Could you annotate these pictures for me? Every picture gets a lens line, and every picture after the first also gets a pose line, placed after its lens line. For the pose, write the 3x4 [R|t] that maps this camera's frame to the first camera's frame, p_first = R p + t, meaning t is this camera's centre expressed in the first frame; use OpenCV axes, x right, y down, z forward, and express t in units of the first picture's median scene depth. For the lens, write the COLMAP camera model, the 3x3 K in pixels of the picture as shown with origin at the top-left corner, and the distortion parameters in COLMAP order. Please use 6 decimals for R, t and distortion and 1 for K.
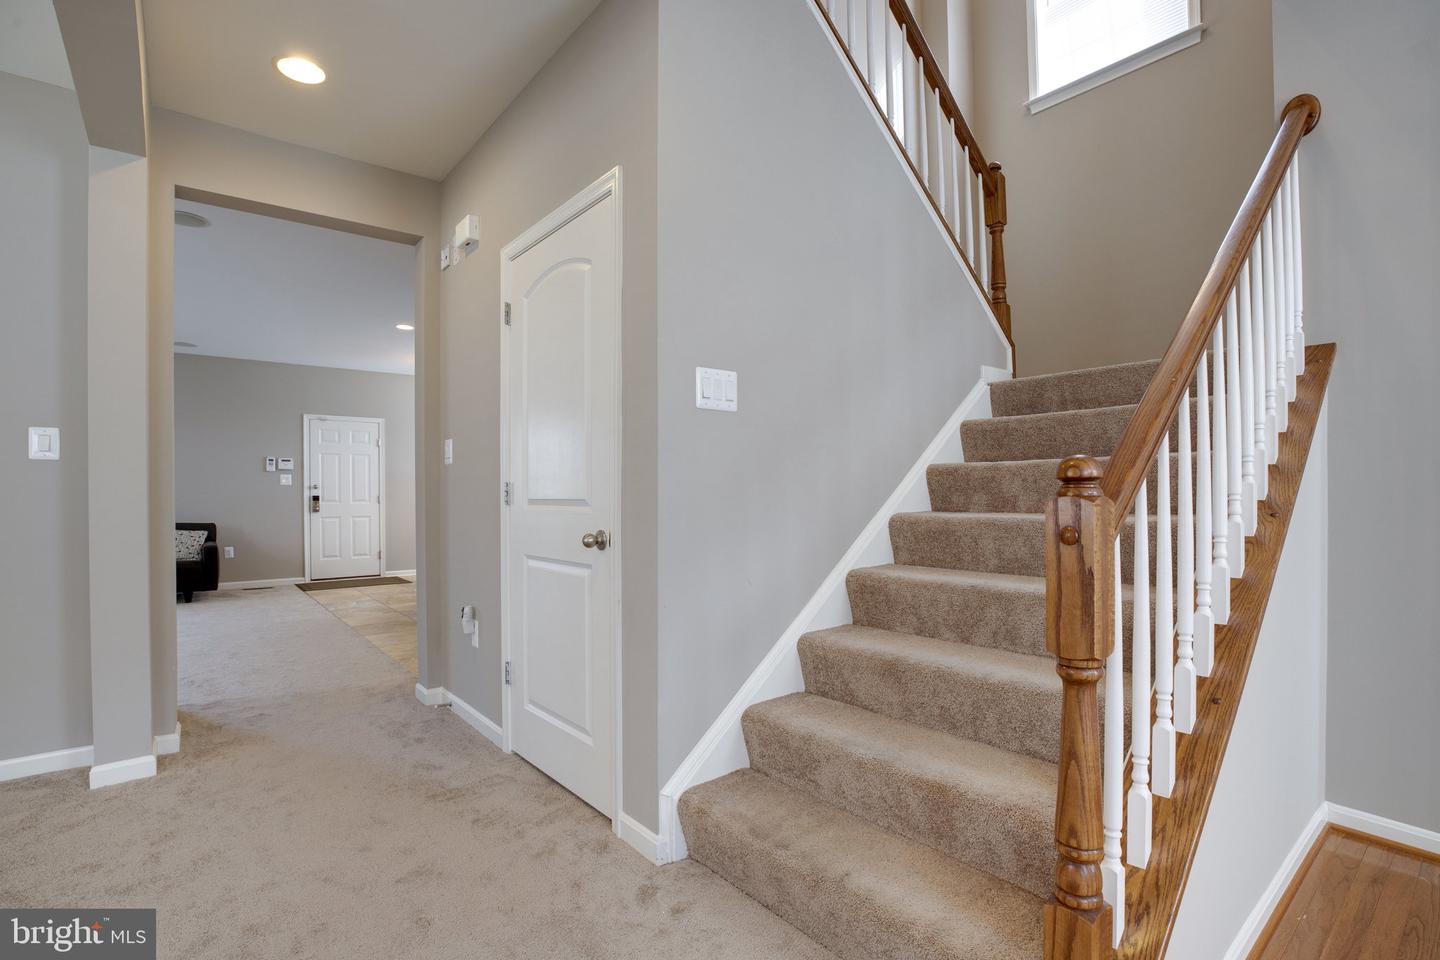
lens RADIAL K [[675.4, 0, 709.1], [0, 675.4, 498.2], [0, 0, 1]] dist [-0.045565, 0.012089]
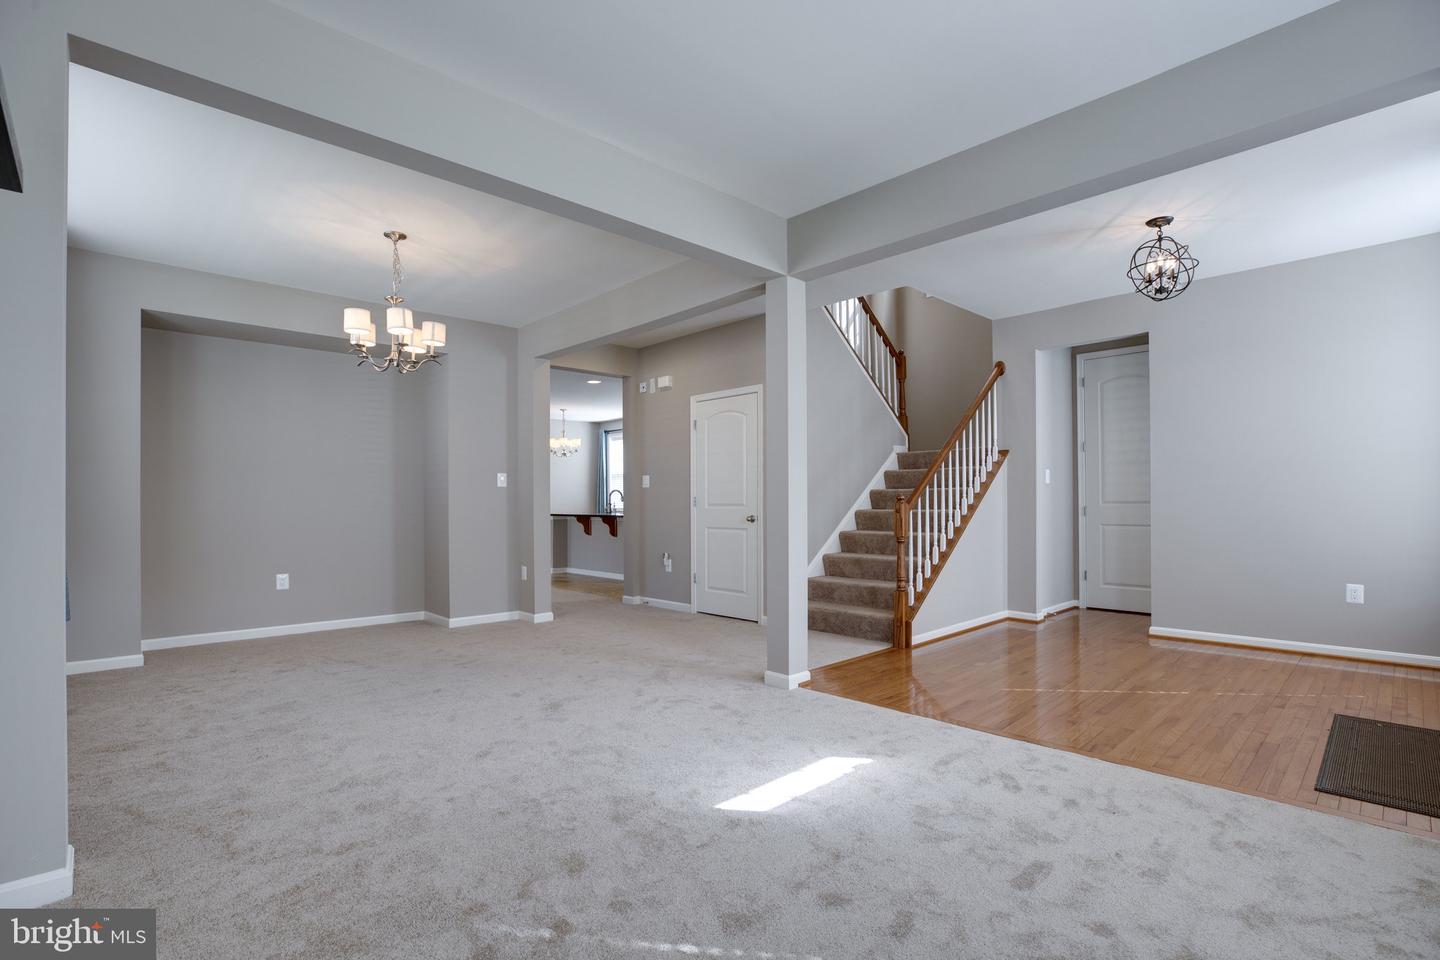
lens RADIAL K [[670.1, 0, 716.8], [0, 670.1, 502.8], [0, 0, 1]] dist [-0.043099, 0.012293]
pose [[0.996678, 0.000683, 0.081443, -0.395259], [-0.000157, 0.999979, -0.006468, 0.011304], [-0.081446, 0.006434, 0.996657, -1.272085]]
